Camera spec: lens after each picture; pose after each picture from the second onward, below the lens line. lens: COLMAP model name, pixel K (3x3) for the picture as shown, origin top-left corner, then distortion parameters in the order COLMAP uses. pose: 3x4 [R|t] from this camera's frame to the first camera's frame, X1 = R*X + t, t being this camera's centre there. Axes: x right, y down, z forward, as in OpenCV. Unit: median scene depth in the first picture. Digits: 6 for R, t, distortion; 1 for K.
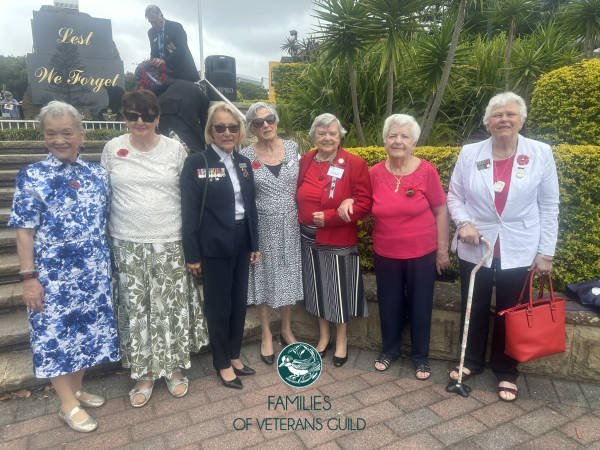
lens RADIAL K [[434.9, 0, 298.9], [0, 434.9, 232.8], [0, 0, 1]] dist [0.005949, -0.007647]
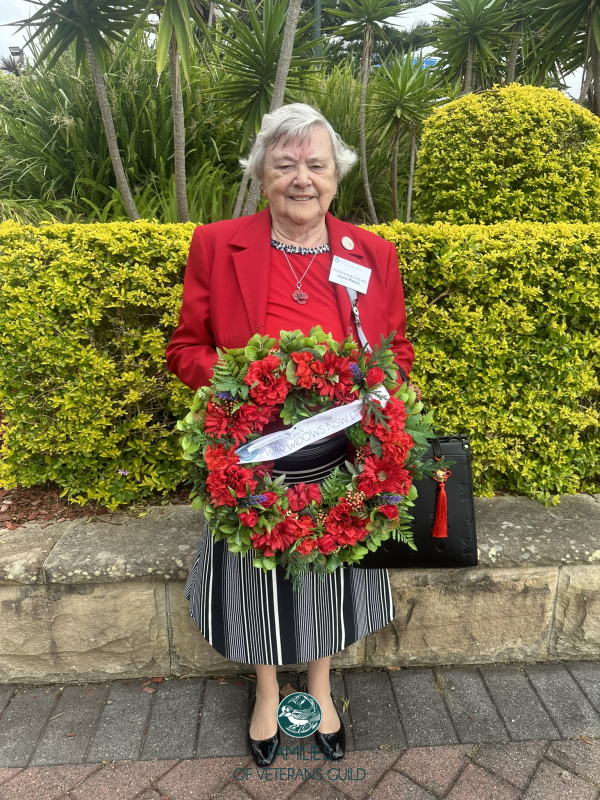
lens RADIAL K [[579.8, 0, 300.0], [0, 579.8, 400.0], [0, 0, 1]] dist [0.005949, -0.007647]
pose [[0.927151, -0.089843, 0.363757, 0.076108], [0.065177, 0.994698, 0.079552, -0.049172], [-0.368976, -0.050049, 0.928090, 0.352507]]
